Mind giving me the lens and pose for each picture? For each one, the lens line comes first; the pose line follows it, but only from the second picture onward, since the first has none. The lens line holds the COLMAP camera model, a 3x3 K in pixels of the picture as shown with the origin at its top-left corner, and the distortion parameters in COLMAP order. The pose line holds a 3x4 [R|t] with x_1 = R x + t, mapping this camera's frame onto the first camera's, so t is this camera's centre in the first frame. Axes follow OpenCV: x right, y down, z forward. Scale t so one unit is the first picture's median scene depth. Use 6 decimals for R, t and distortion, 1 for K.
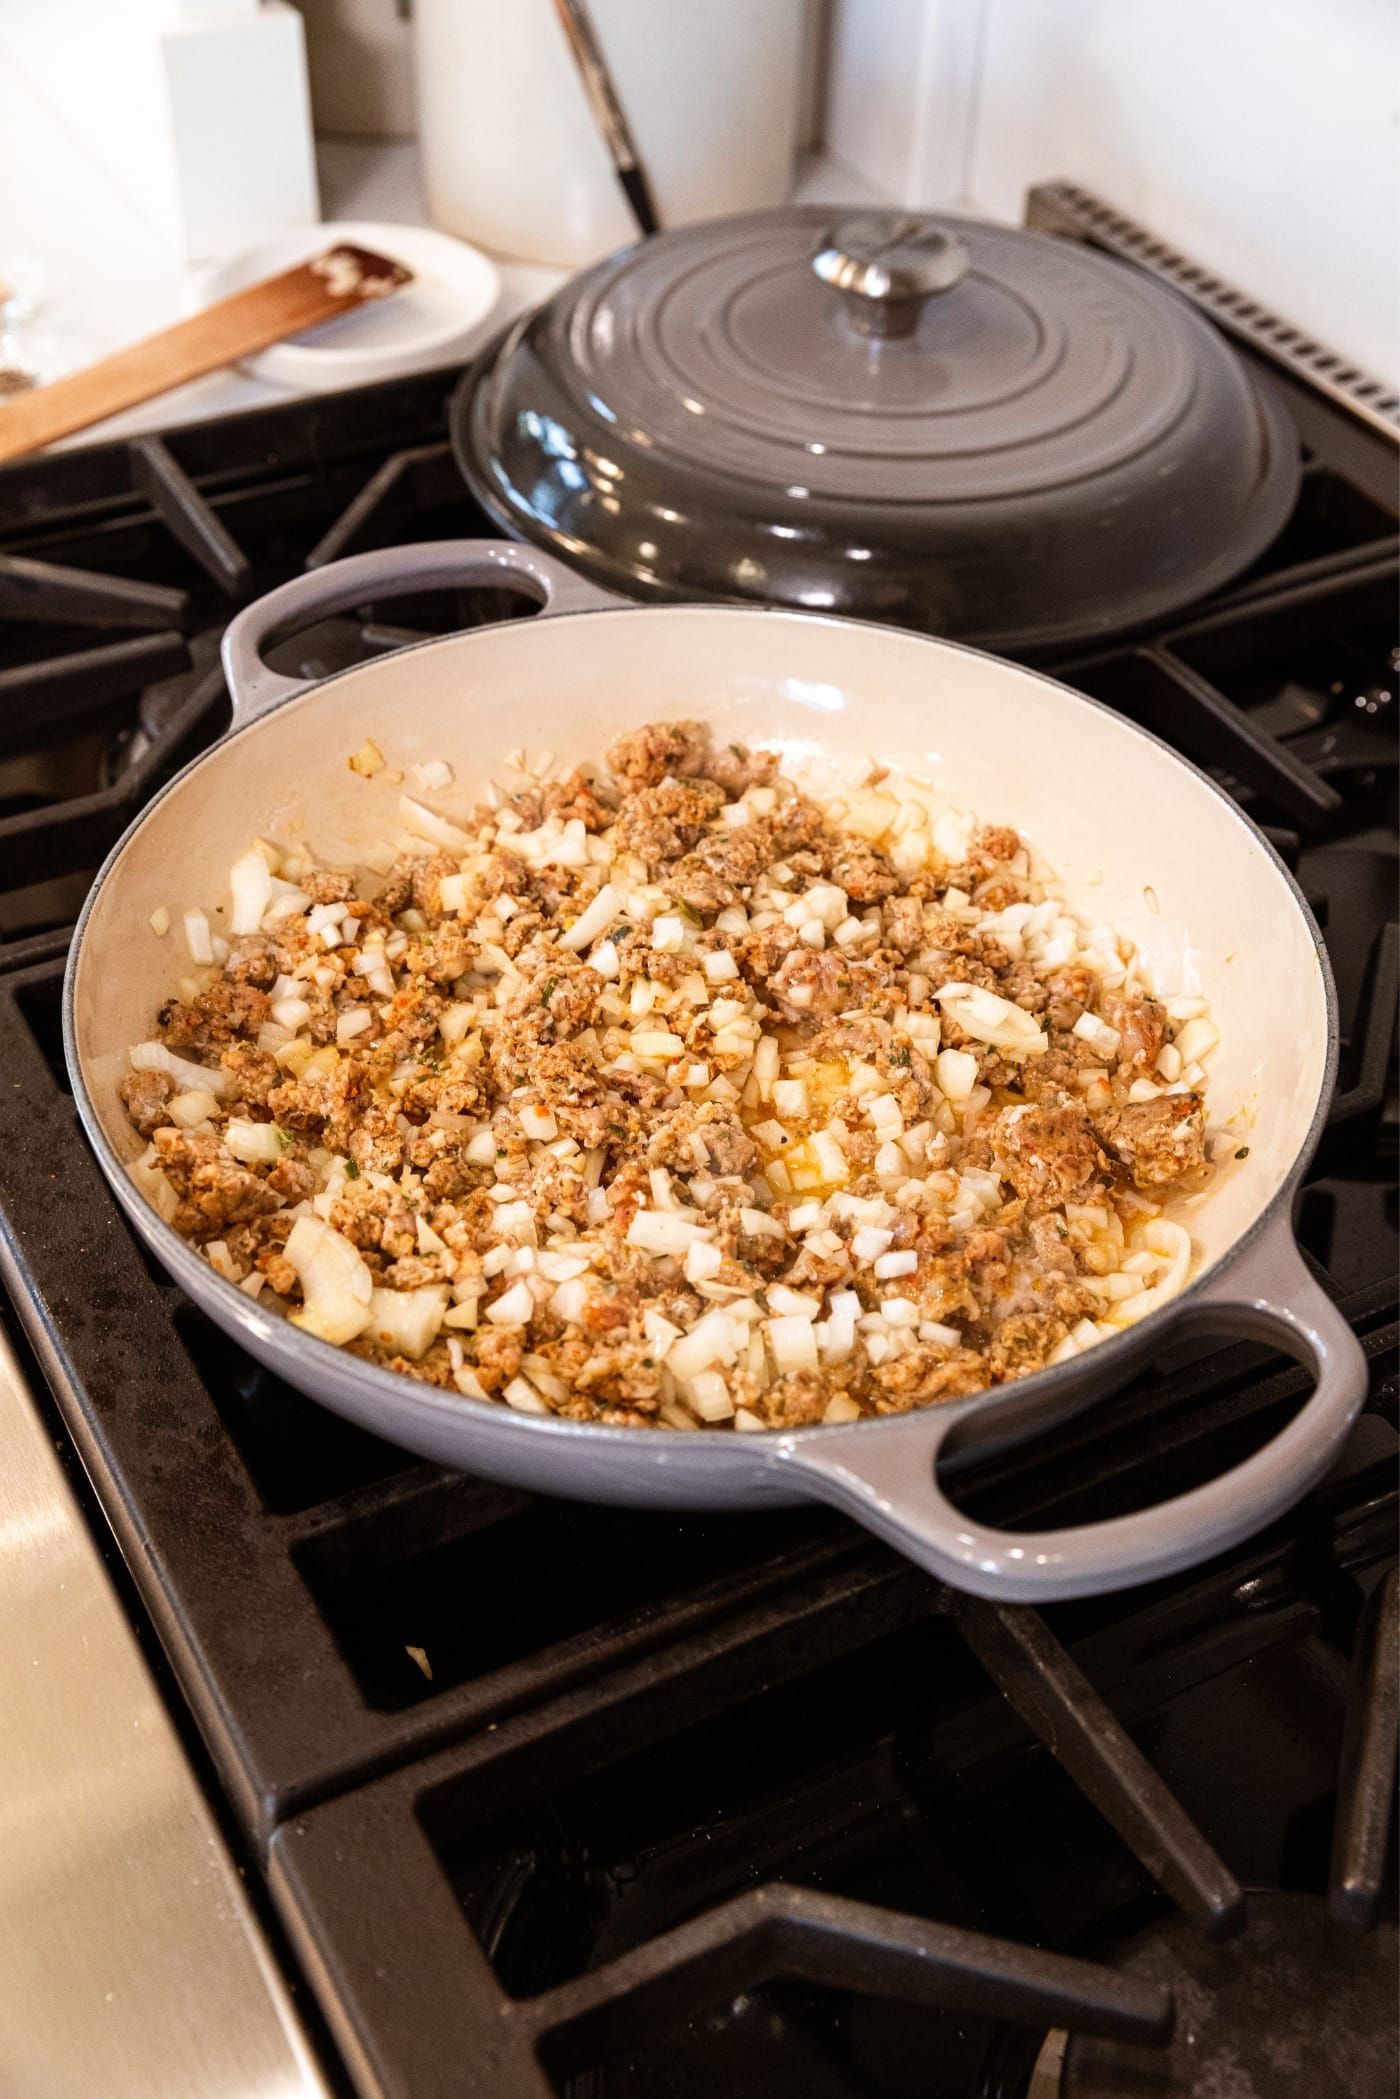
lens RADIAL K [[2416.1, 0, 700.0], [0, 2416.1, 1049.5], [0, 0, 1]] dist [0.008191, 0.031864]
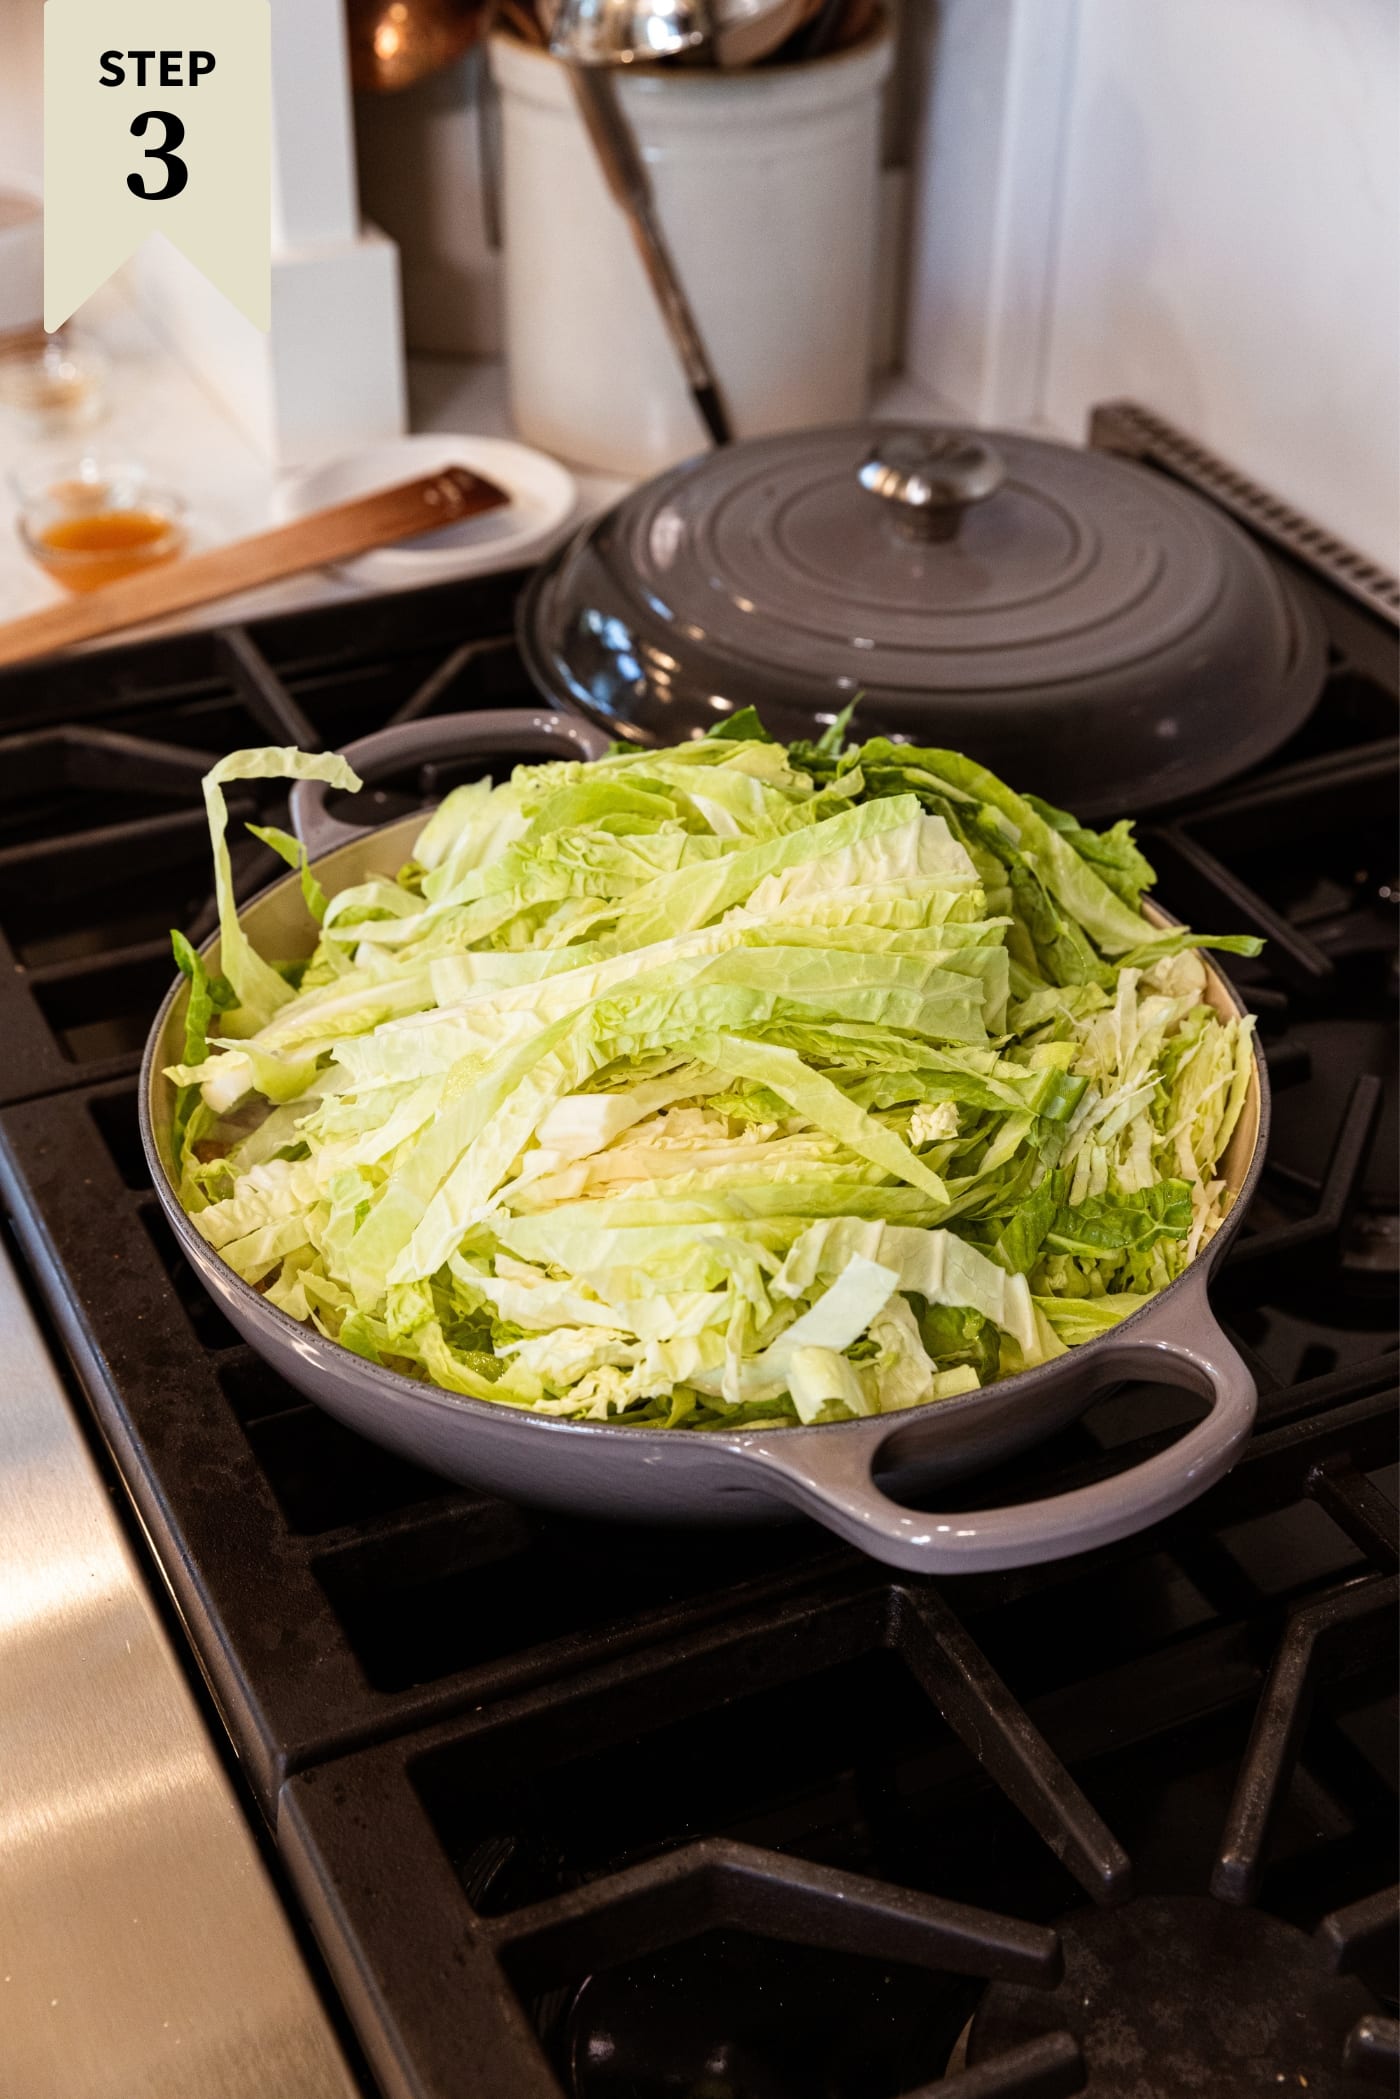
lens RADIAL K [[2809.3, 0, 700.0], [0, 2809.3, 1049.5], [0, 0, 1]] dist [0.020533, -0.010476]
pose [[0.998334, 0.020020, -0.054117, 0.060901], [-0.026280, 0.992717, -0.117565, 0.091775], [0.051370, 0.118791, 0.991590, -0.249757]]
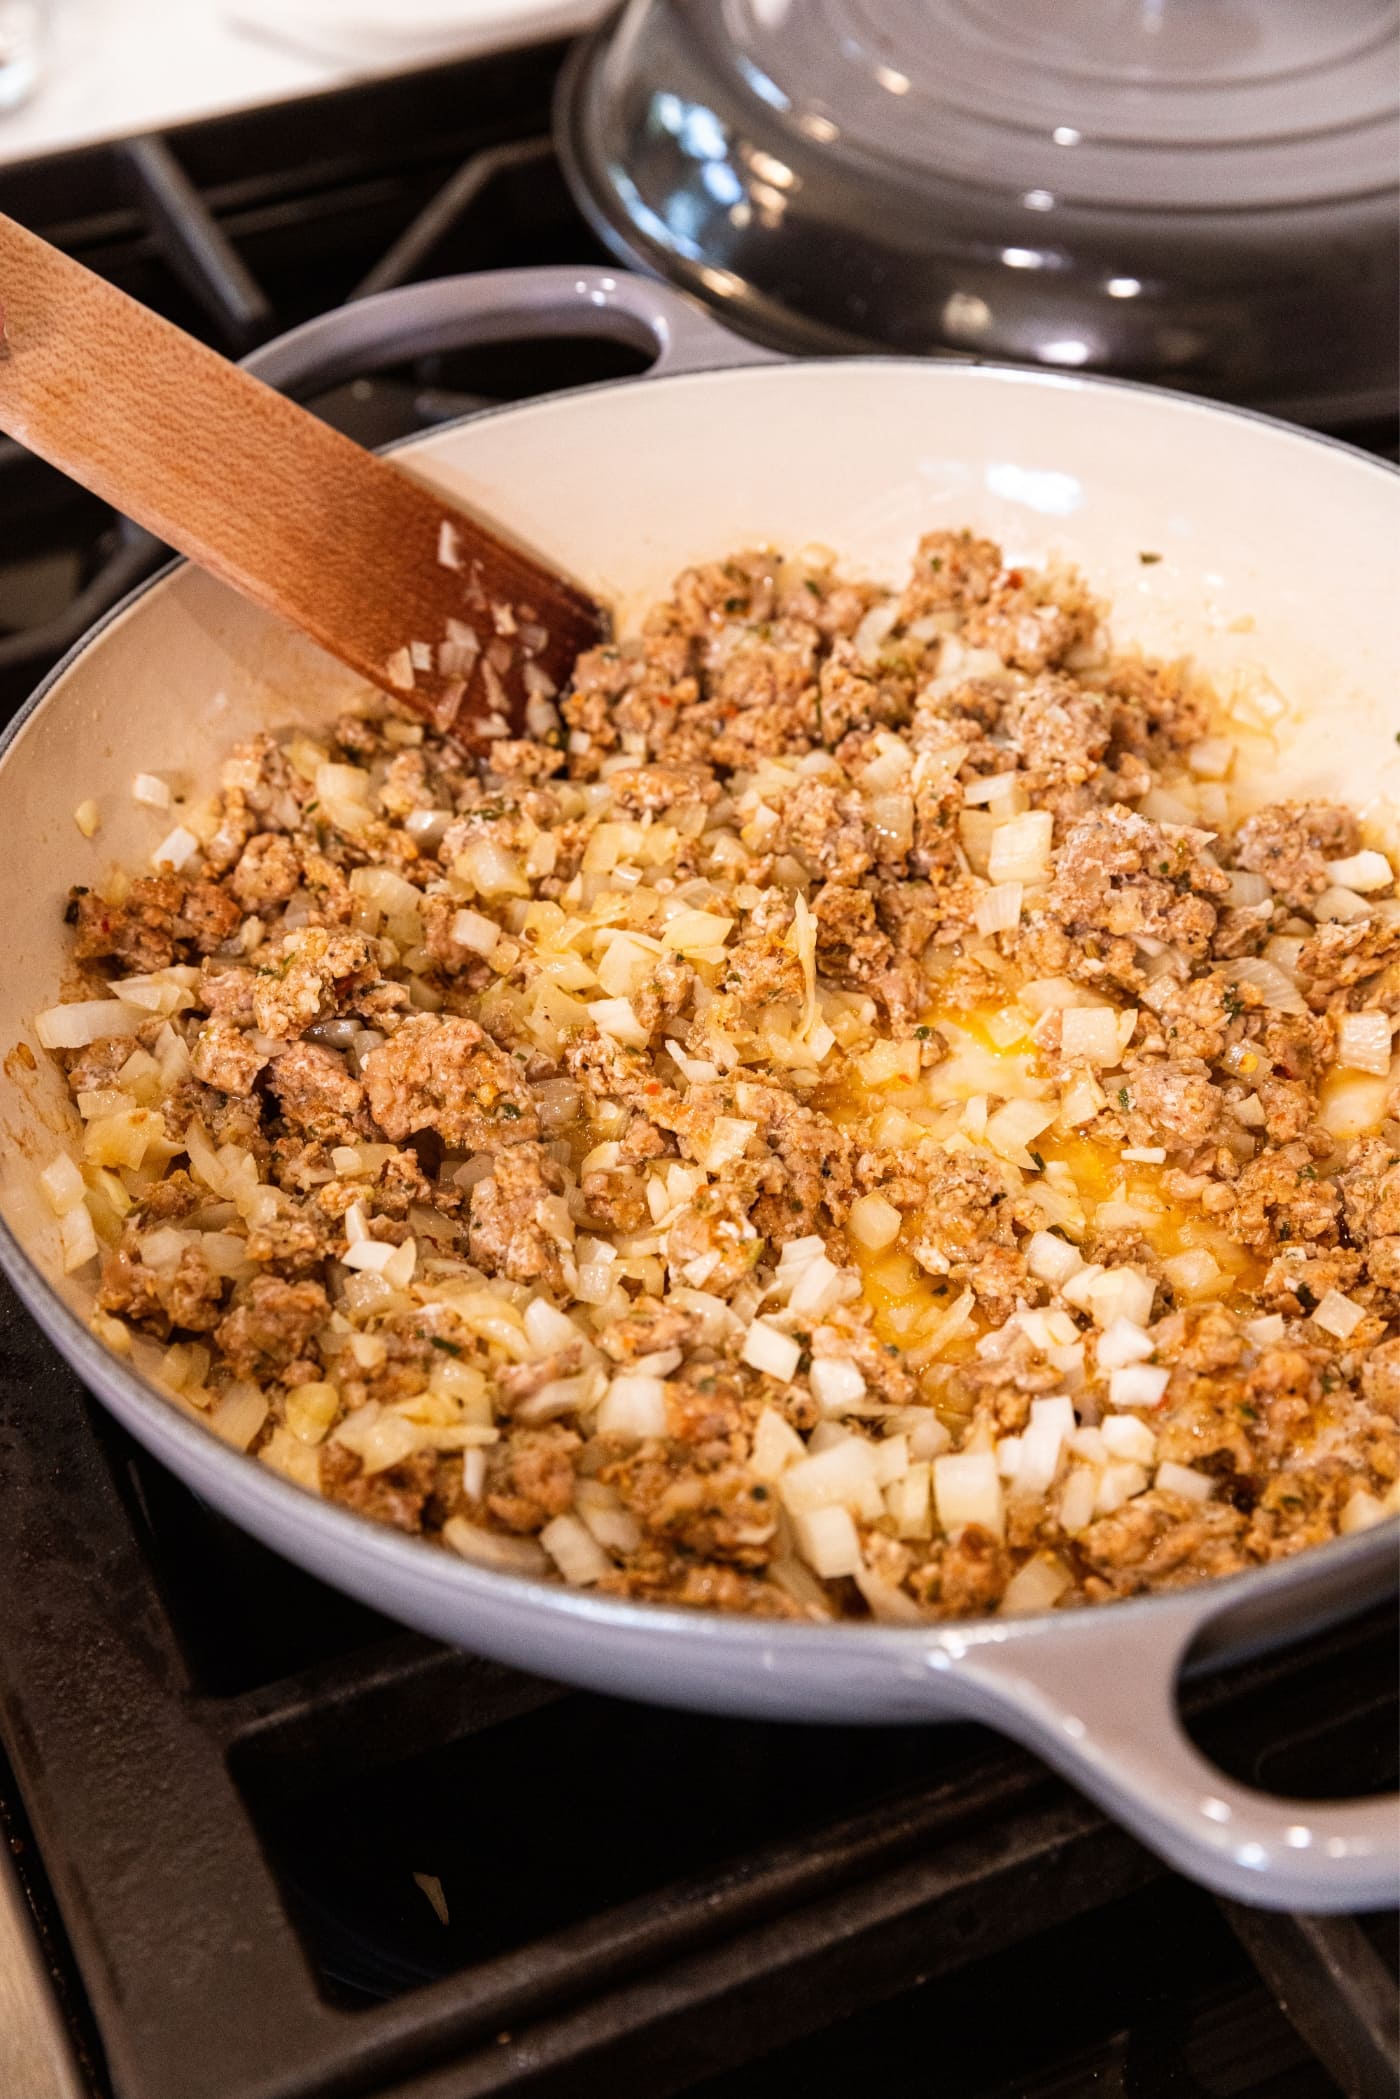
lens RADIAL K [[2978.3, 0, 700.0], [0, 2978.3, 1049.5], [0, 0, 1]] dist [0.000370, -0.045464]
pose [[0.996017, 0.013167, -0.088187, 0.027485], [-0.009626, 0.999135, 0.040458, -0.020483], [0.088643, -0.039448, 0.995282, 0.141889]]
